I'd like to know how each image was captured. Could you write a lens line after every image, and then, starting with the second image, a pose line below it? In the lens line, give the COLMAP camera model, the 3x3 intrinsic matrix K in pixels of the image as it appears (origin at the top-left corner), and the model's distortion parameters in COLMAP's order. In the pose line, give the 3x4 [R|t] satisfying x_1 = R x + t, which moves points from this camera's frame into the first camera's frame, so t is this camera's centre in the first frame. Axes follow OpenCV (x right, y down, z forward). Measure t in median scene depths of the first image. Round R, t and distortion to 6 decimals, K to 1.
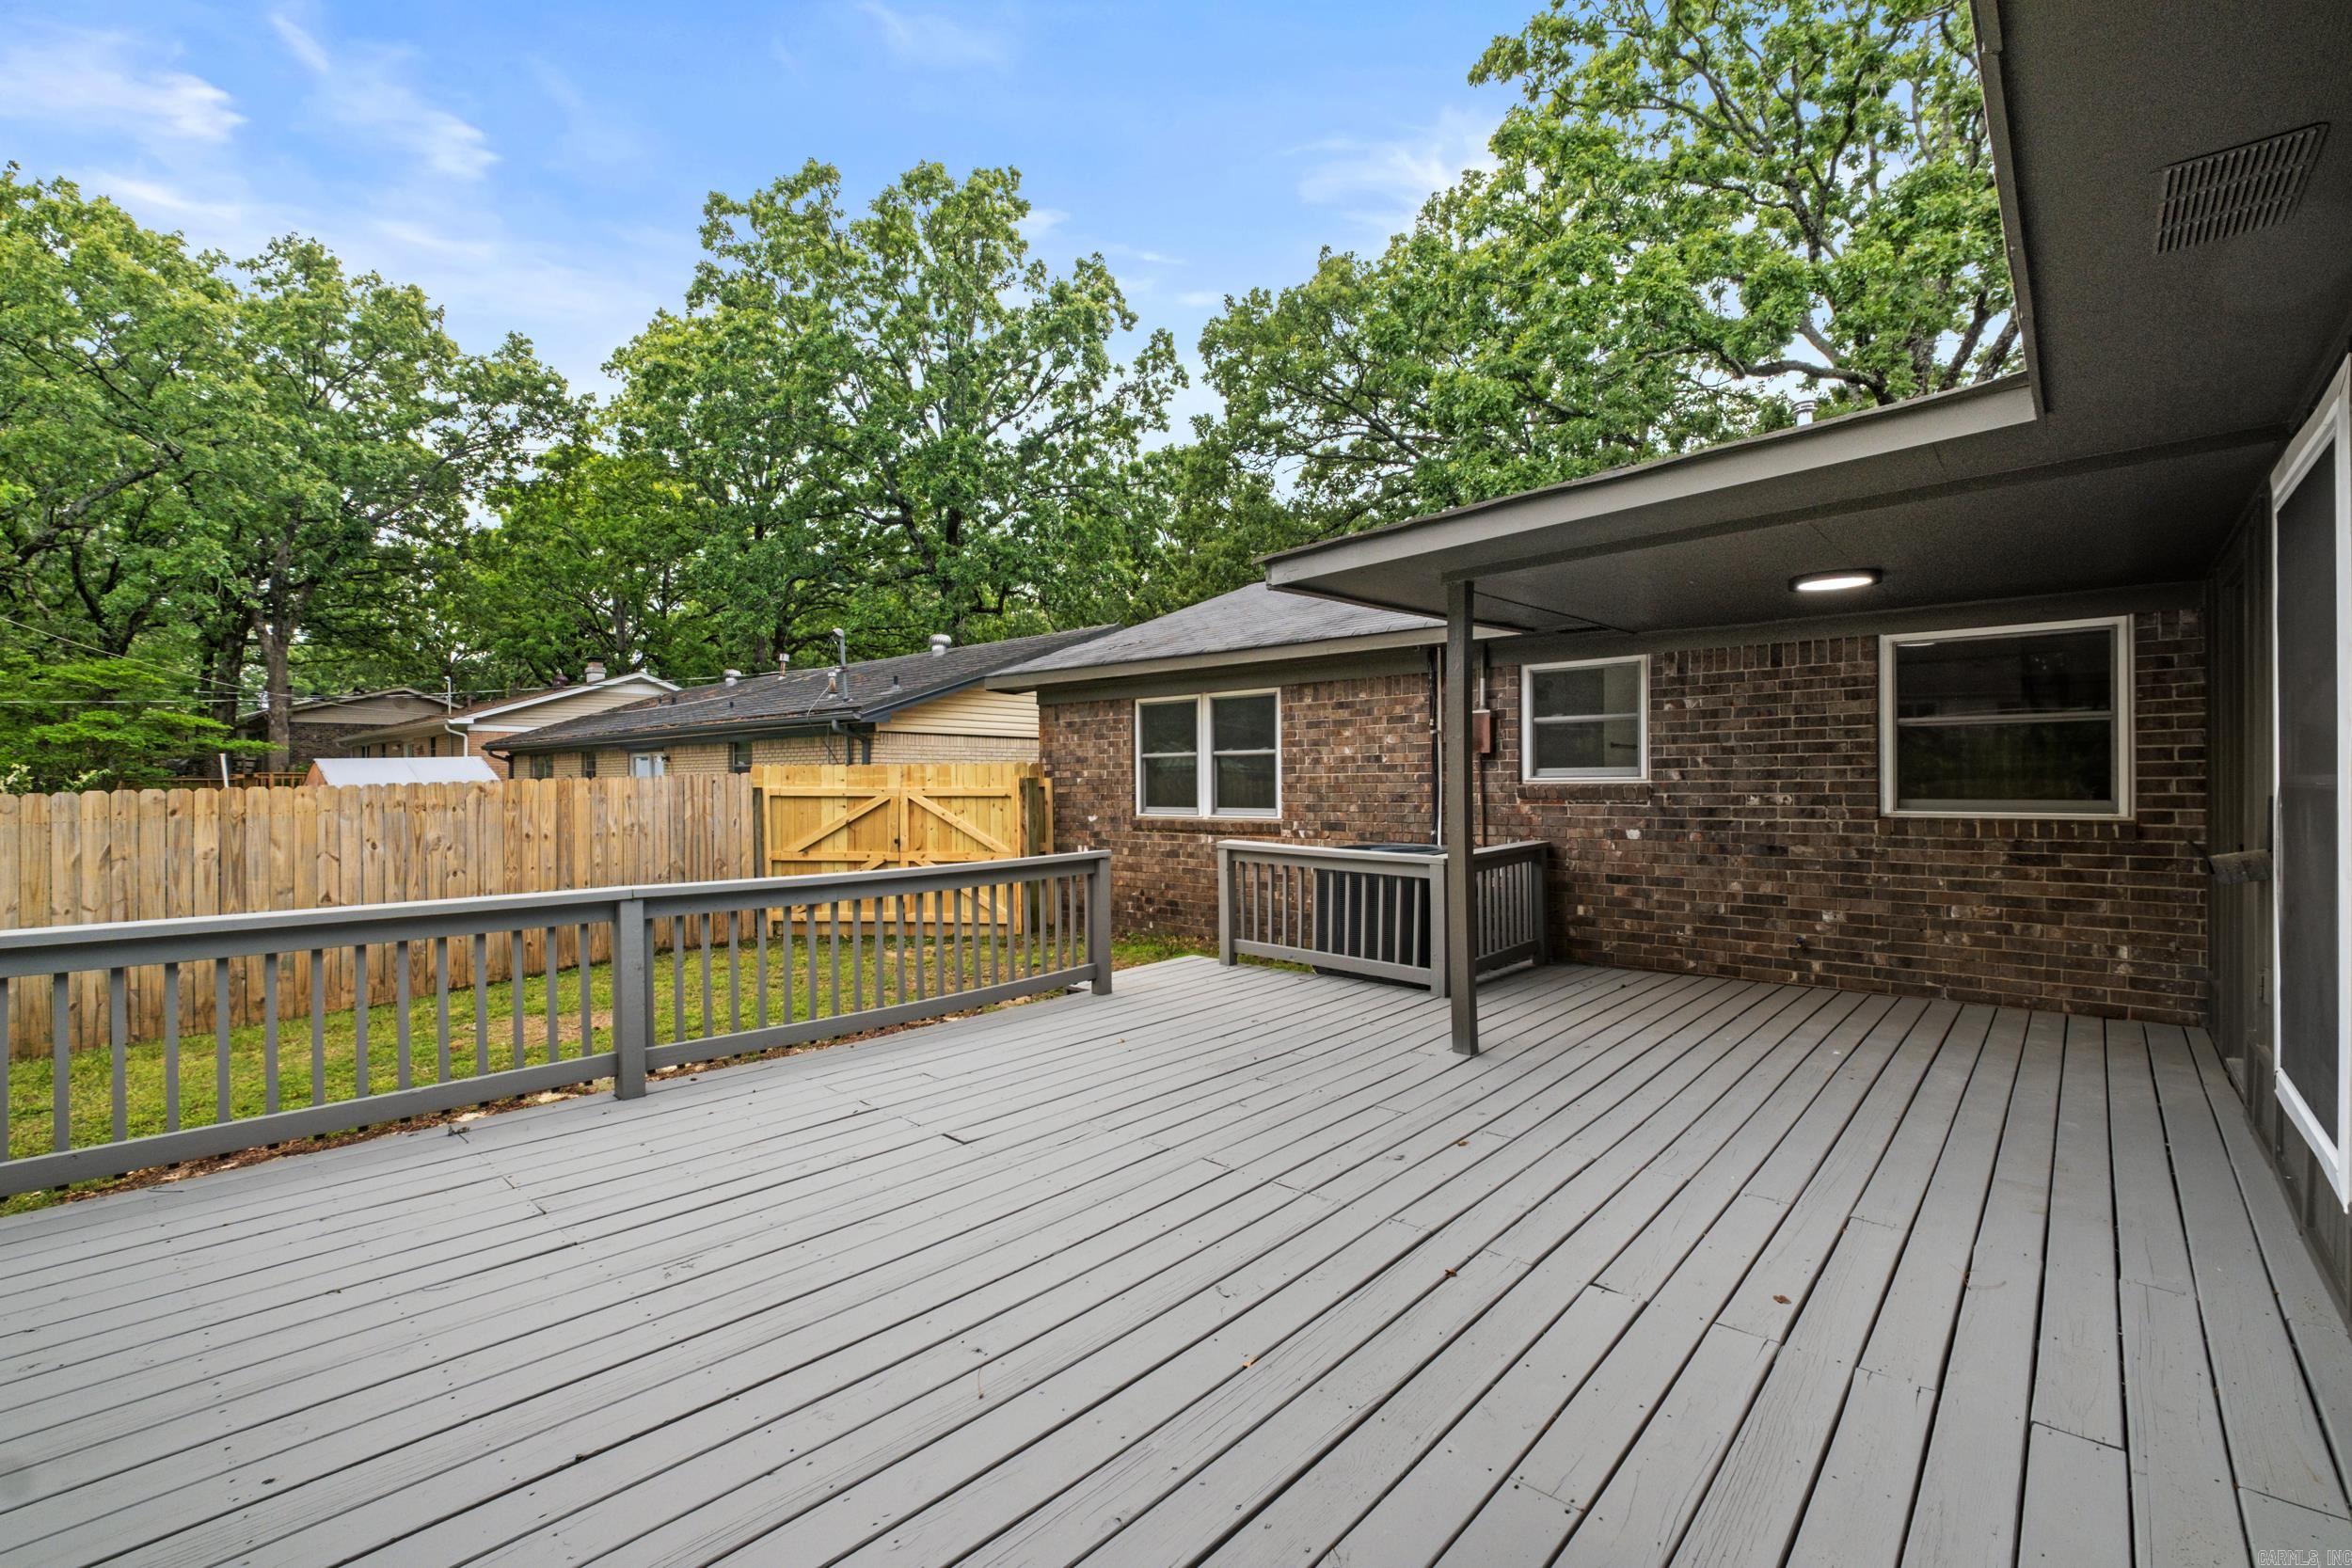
lens RADIAL K [[959.1, 0, 1190.7], [0, 959.1, 792.5], [0, 0, 1]] dist [-0.003884, -0.000166]
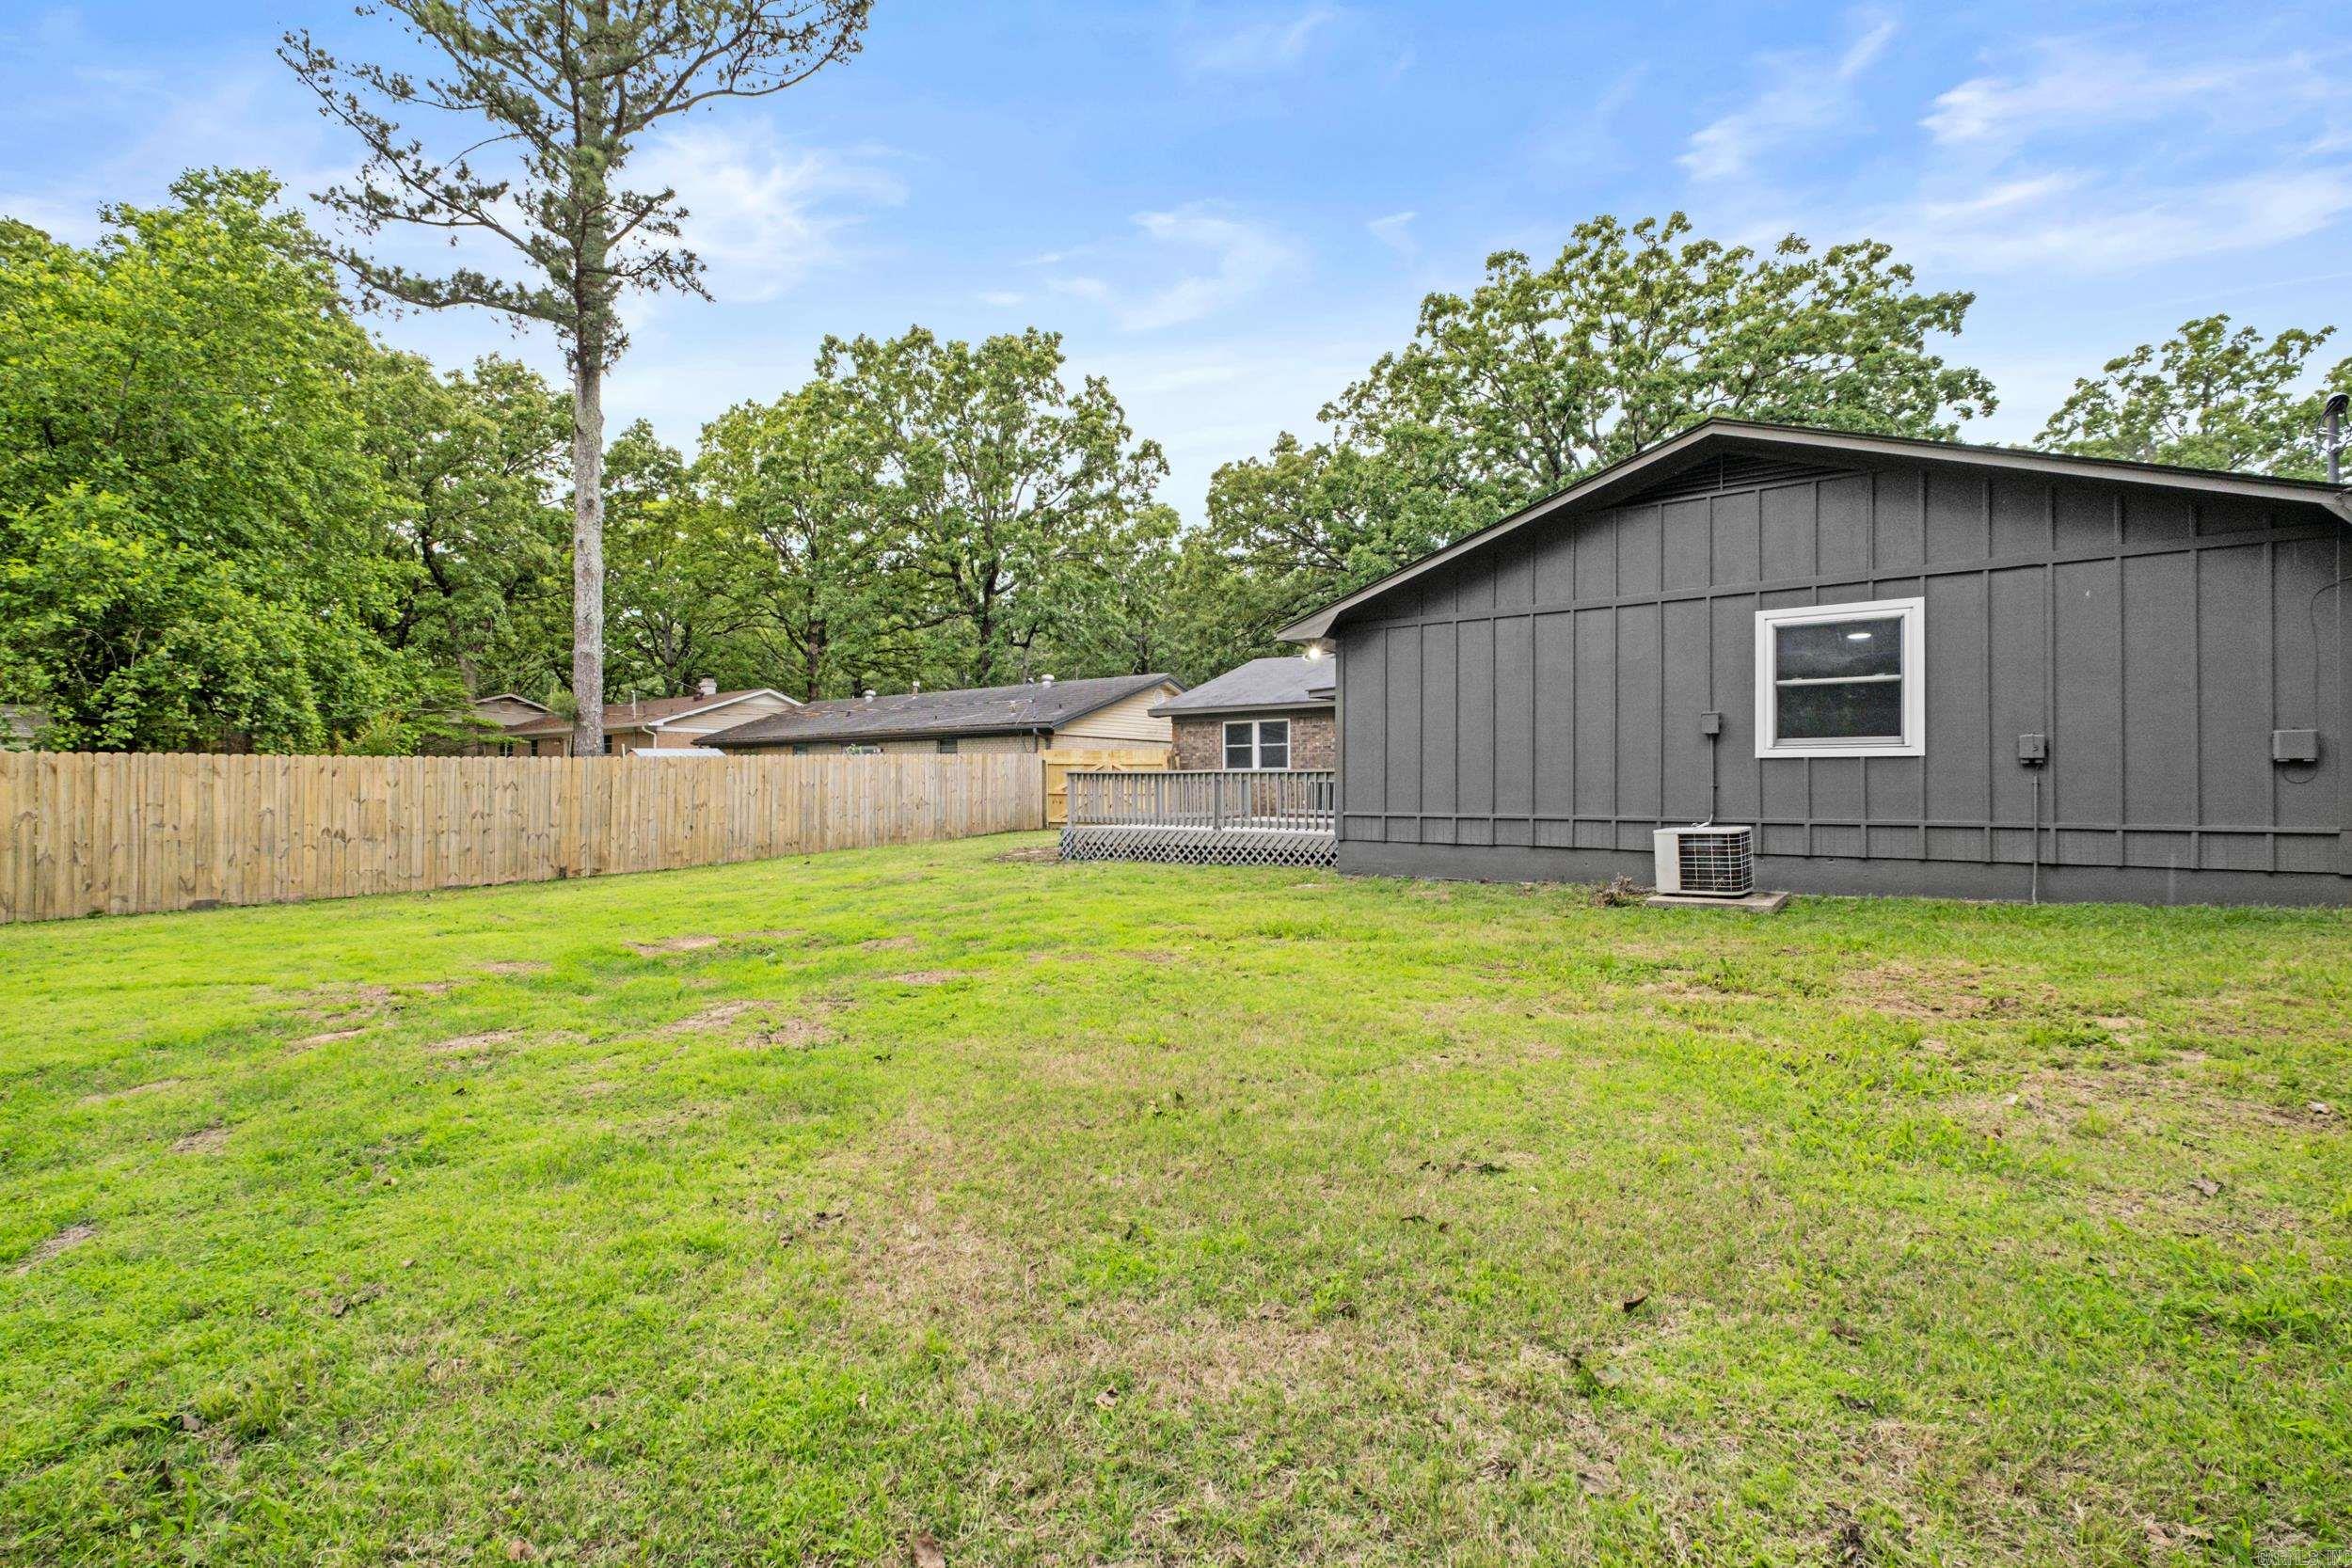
lens RADIAL K [[1024.7, 0, 1184.6], [0, 1024.7, 777.6], [0, 0, 1]] dist [-0.010329, -0.000050]
pose [[0.996457, 0.005944, 0.083894, -0.356525], [-0.003861, 0.999681, -0.024962, 0.099644], [-0.084015, 0.024550, 0.996162, -1.449841]]
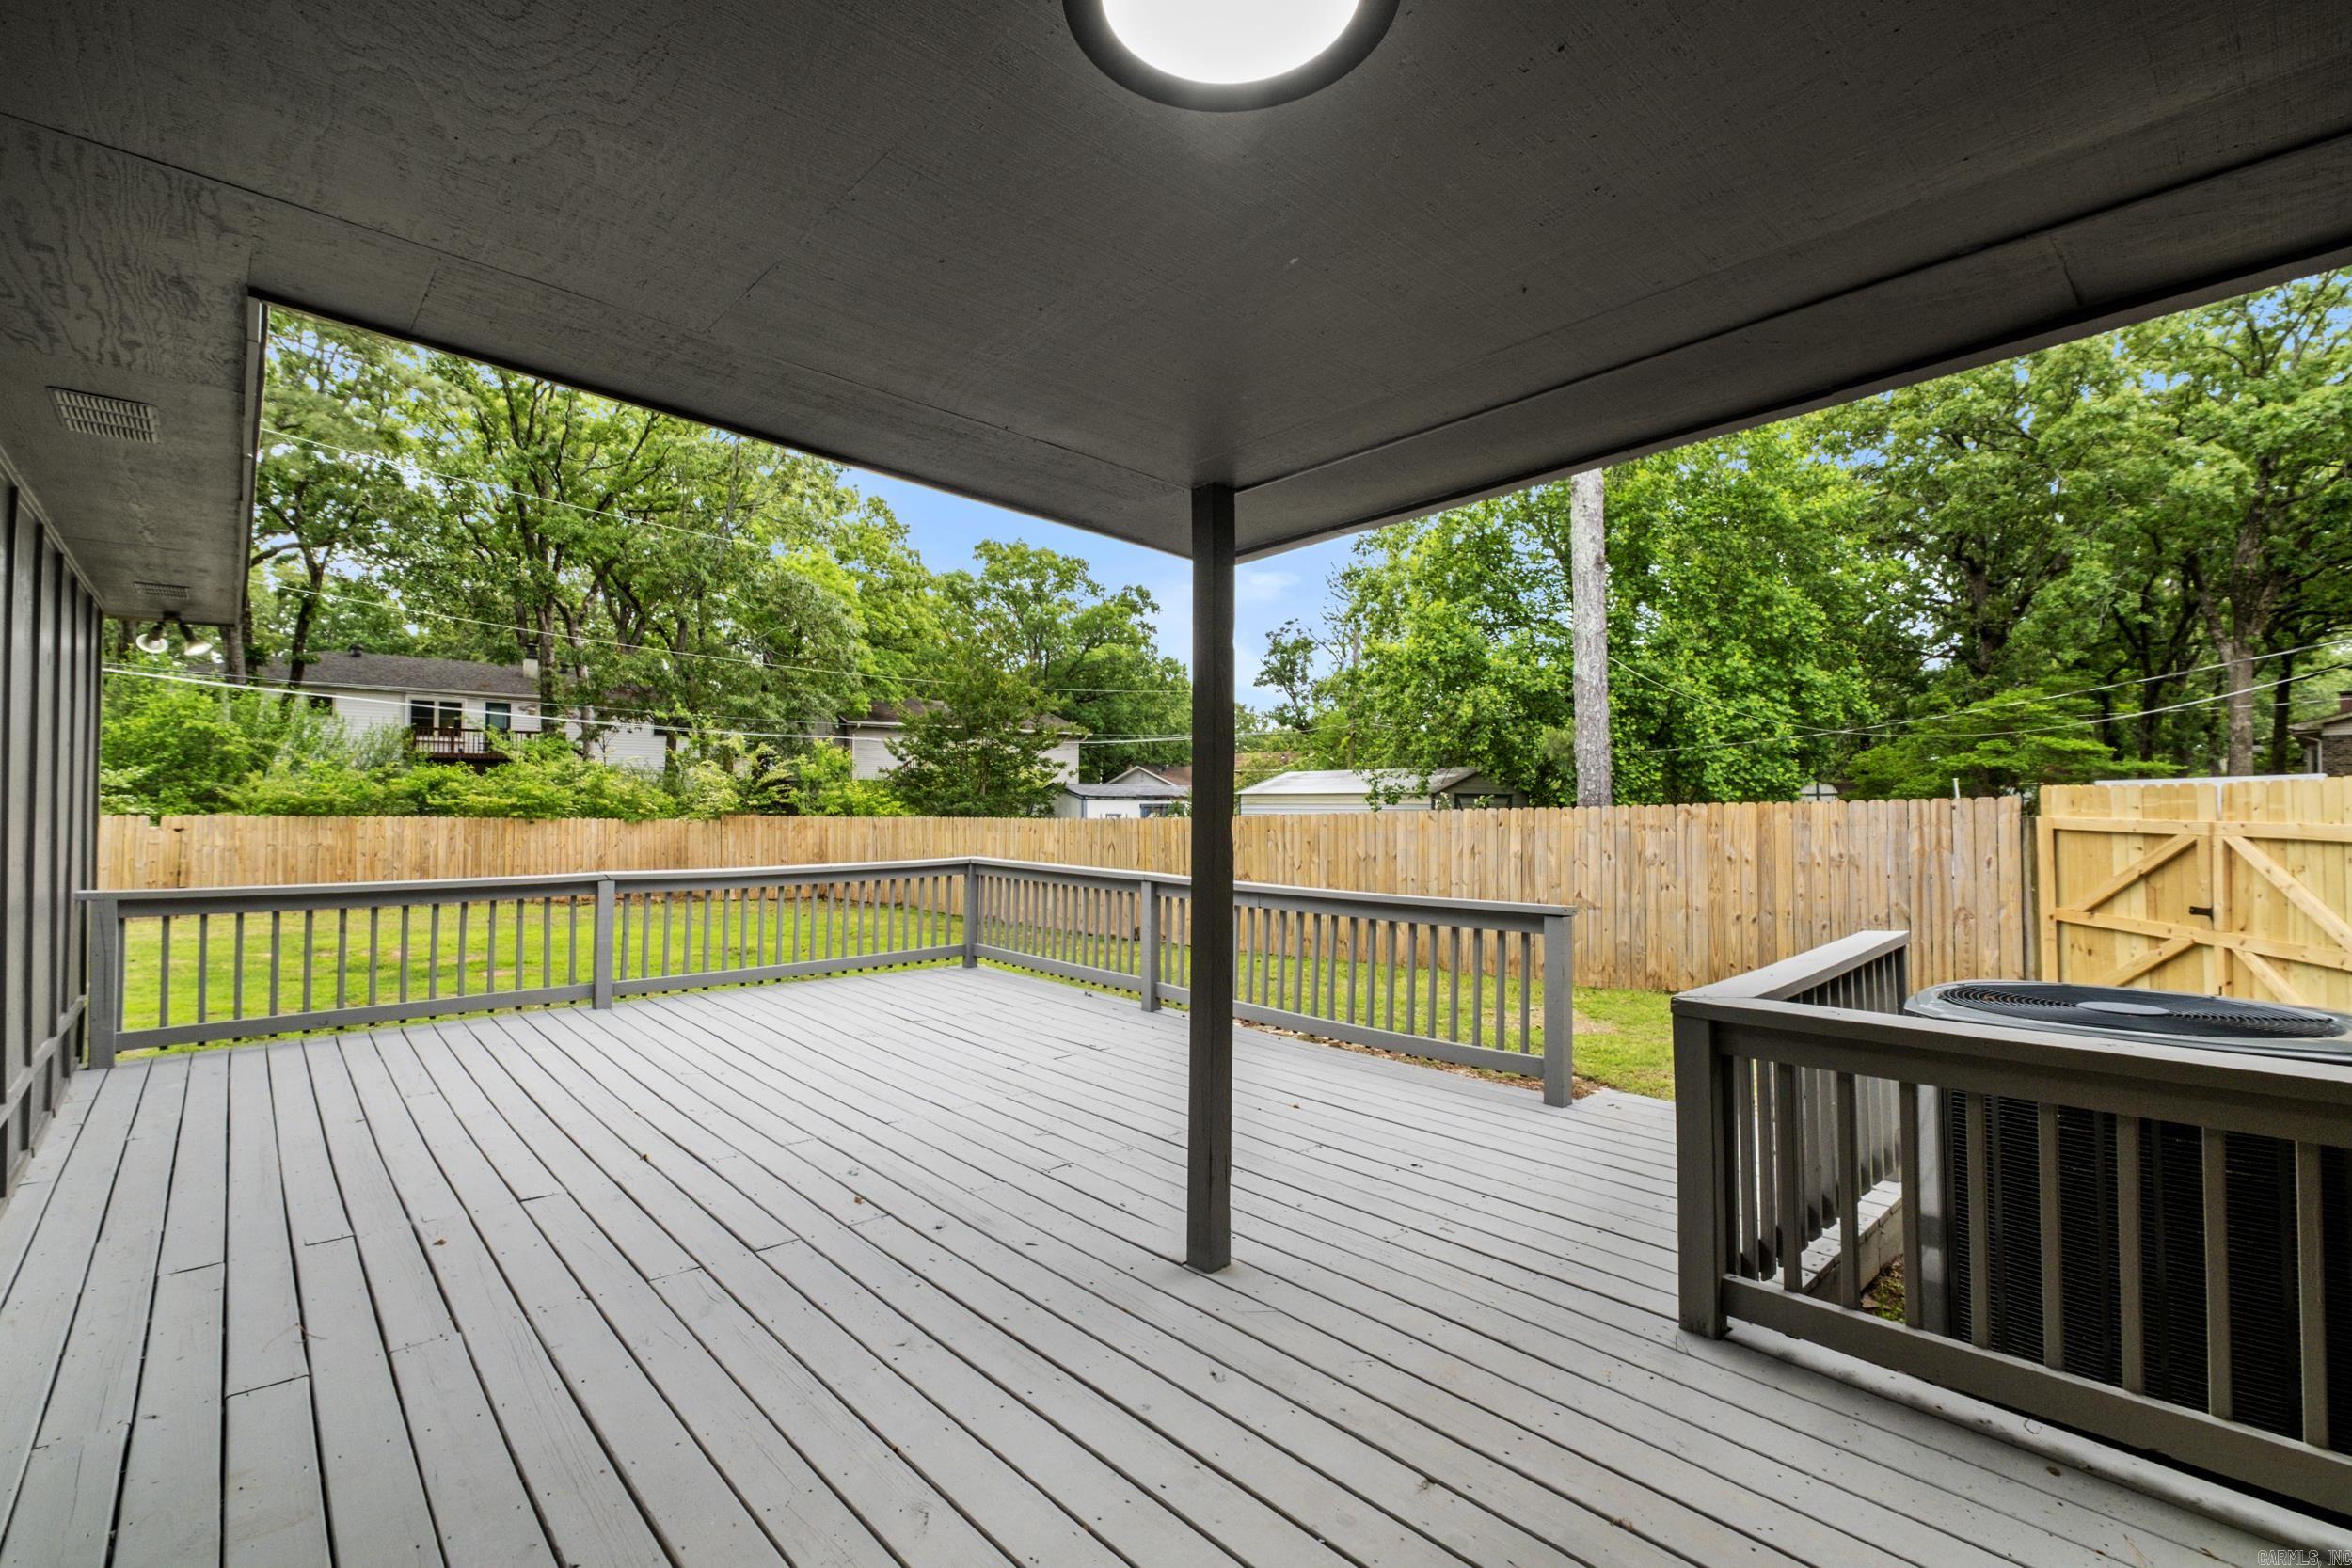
lens RADIAL K [[1024.7, 0, 1160.7], [0, 1024.7, 780.0], [0, 0, 1]] dist [-0.010329, -0.000050]
pose [[-0.074095, -0.016989, -0.997106, 0.397993], [-0.019263, 0.999693, -0.015602, -0.008966], [0.997065, 0.018051, -0.074400, 0.431827]]
